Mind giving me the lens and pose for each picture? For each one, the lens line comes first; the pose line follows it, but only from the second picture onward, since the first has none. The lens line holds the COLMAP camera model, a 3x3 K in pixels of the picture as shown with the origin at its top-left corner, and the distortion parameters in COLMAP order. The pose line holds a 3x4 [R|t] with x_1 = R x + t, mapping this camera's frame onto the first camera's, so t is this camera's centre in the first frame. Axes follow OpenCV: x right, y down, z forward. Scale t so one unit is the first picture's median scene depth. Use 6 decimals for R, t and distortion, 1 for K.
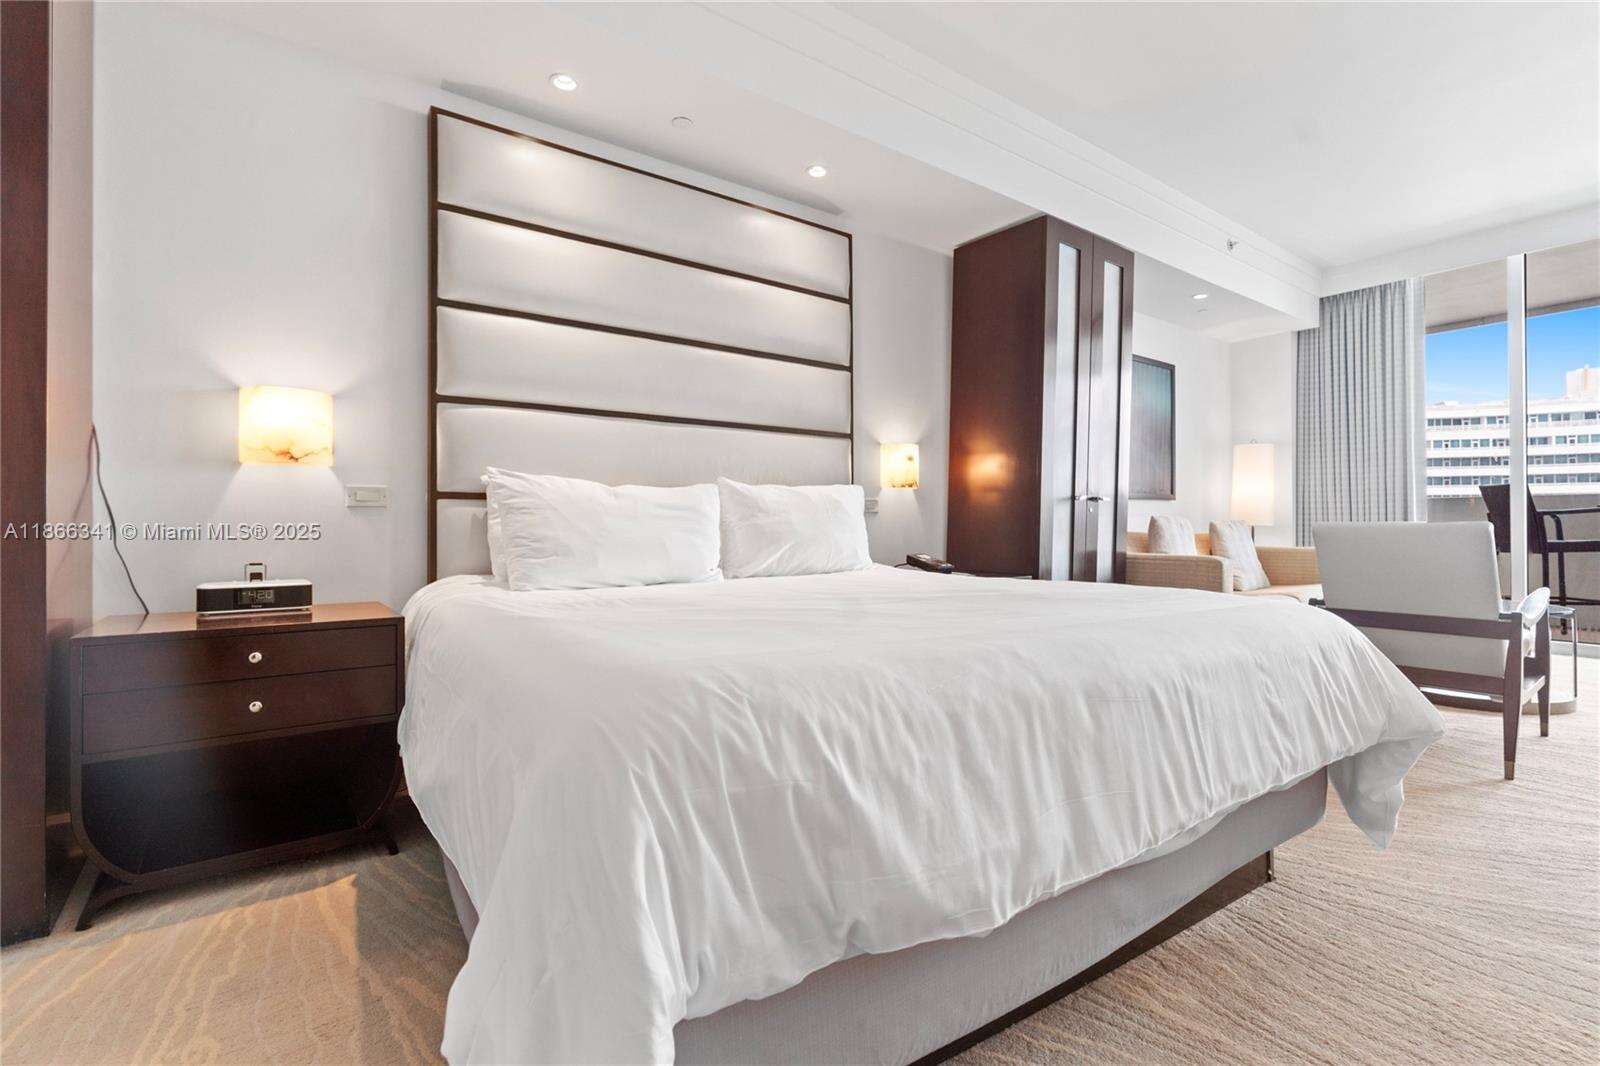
lens RADIAL K [[731.0, 0, 803.8], [0, 731.0, 523.5], [0, 0, 1]] dist [-0.006306, 0.004331]
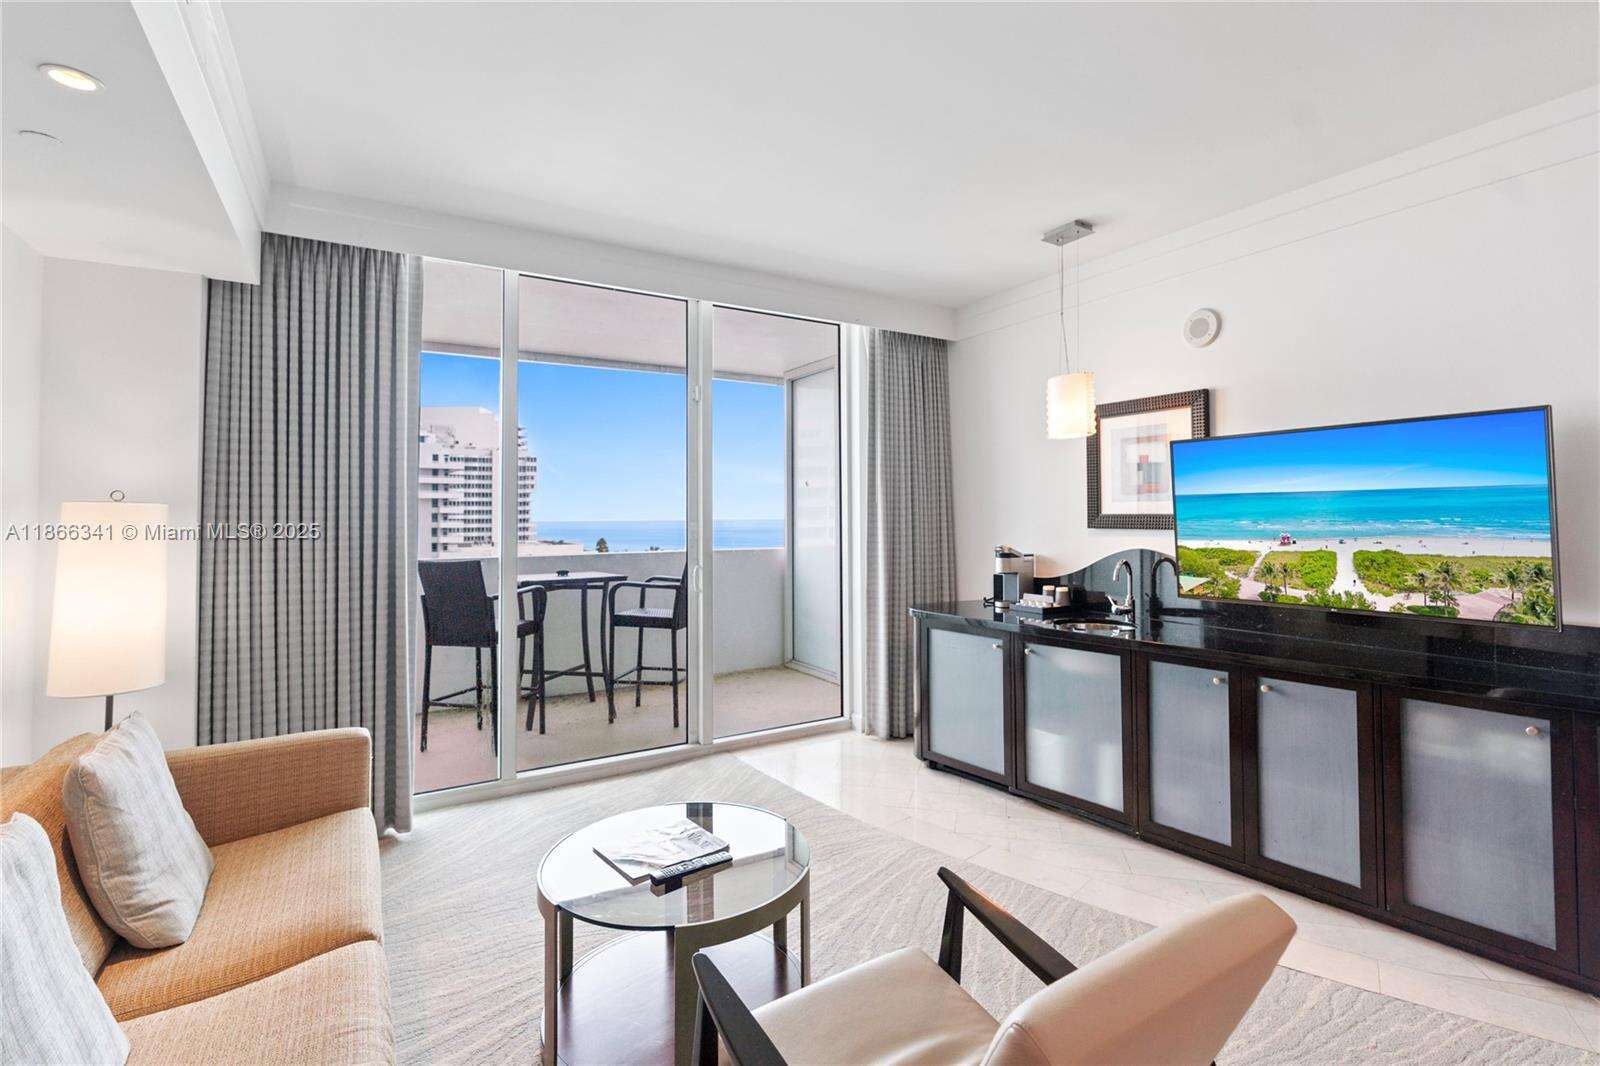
lens RADIAL K [[731.0, 0, 808.8], [0, 731.0, 493.3], [0, 0, 1]] dist [-0.006306, 0.004331]
pose [[0.089293, 0.034174, 0.995419, 0.436720], [0.002828, 0.999398, -0.034565, -0.194722], [-0.996001, 0.005901, 0.089143, 1.096739]]
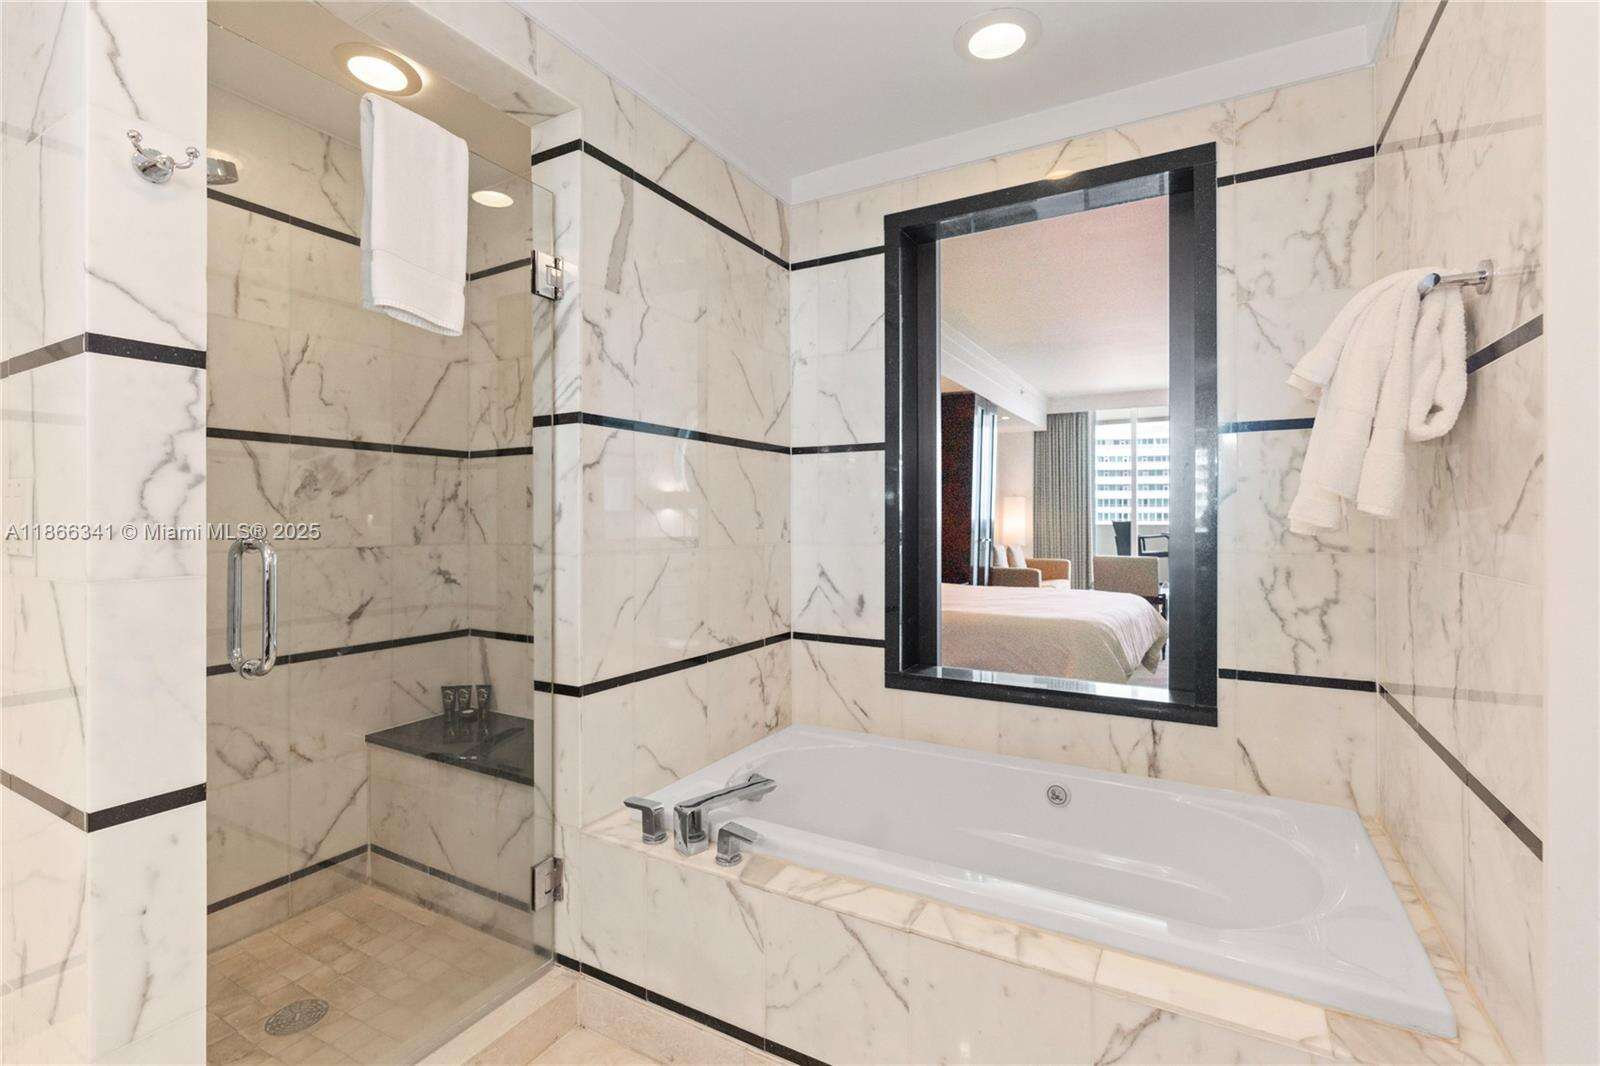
lens RADIAL K [[731.0, 0, 804.9], [0, 731.0, 523.8], [0, 0, 1]] dist [-0.006306, 0.004331]
pose [[0.911424, -0.004353, 0.411445, -1.043506], [0.002222, 0.999982, 0.005655, -0.116685], [-0.411462, -0.004240, 0.911417, -0.675535]]
